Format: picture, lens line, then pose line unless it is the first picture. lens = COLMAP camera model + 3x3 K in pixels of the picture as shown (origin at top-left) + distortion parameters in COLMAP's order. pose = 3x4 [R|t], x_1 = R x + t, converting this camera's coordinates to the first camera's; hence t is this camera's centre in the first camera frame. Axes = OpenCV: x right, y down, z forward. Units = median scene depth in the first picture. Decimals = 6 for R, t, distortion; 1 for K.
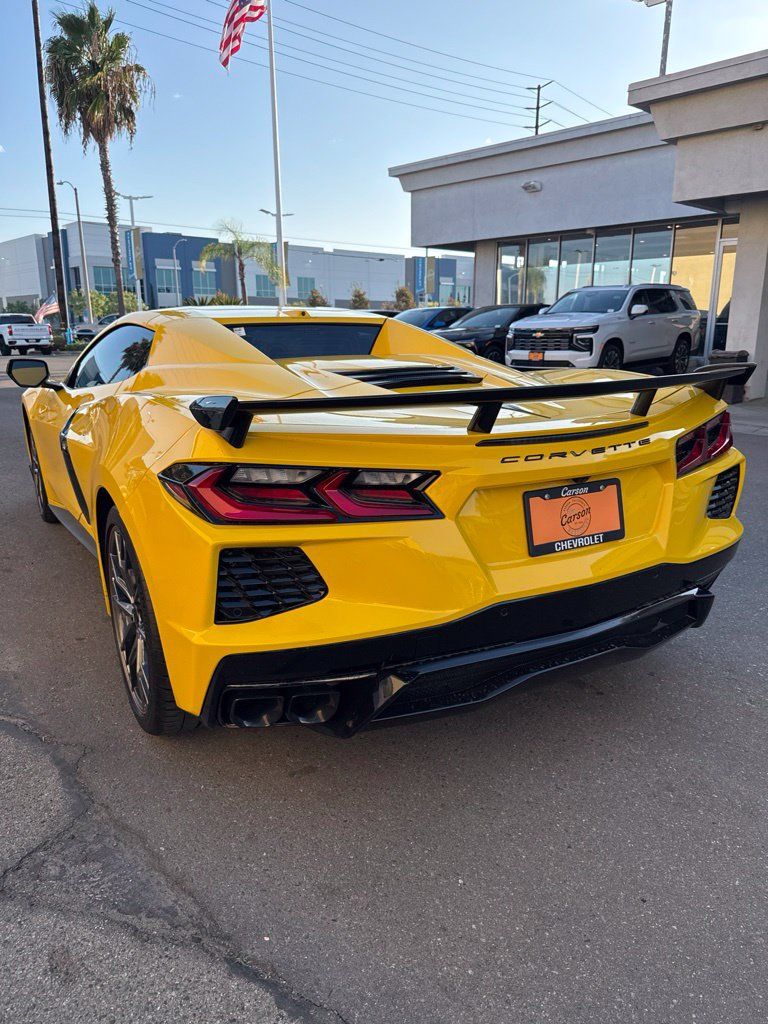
lens RADIAL K [[731.0, 0, 381.3], [0, 731.0, 512.5], [0, 0, 1]] dist [0.009596, -0.018341]
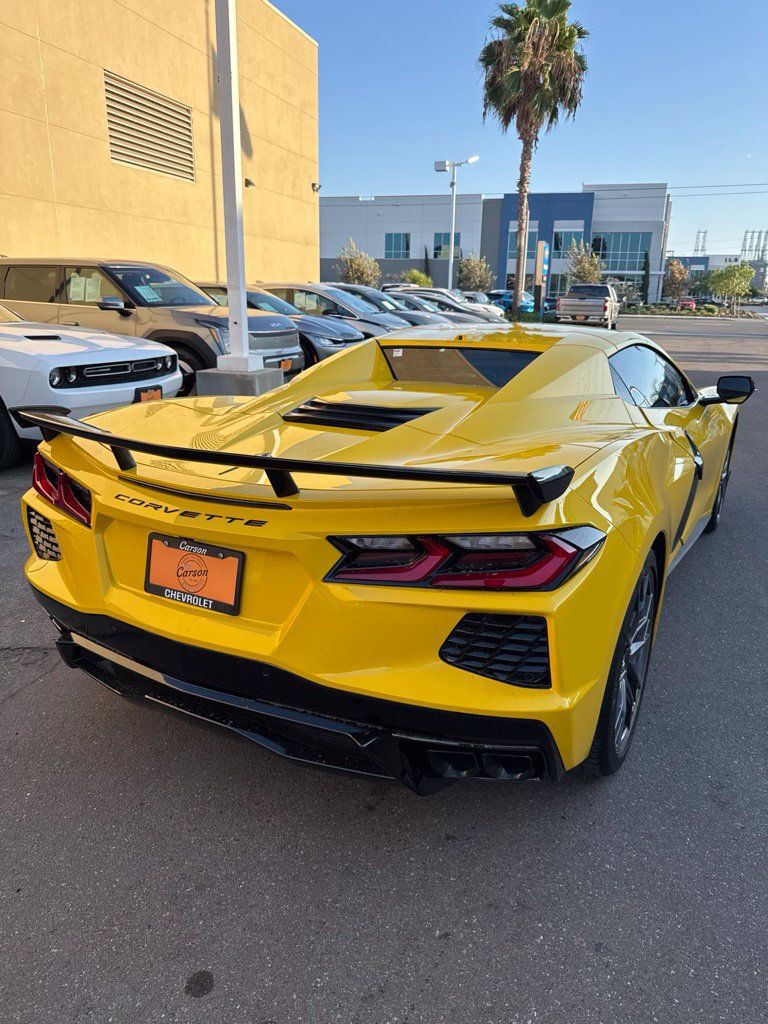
lens RADIAL K [[731.0, 0, 381.3], [0, 731.0, 512.5], [0, 0, 1]] dist [0.009596, -0.018341]
pose [[0.511363, 0.255910, -0.820377, 0.165386], [-0.228706, 0.960730, 0.157133, -0.040253], [0.828373, 0.107273, 0.549810, 0.089017]]
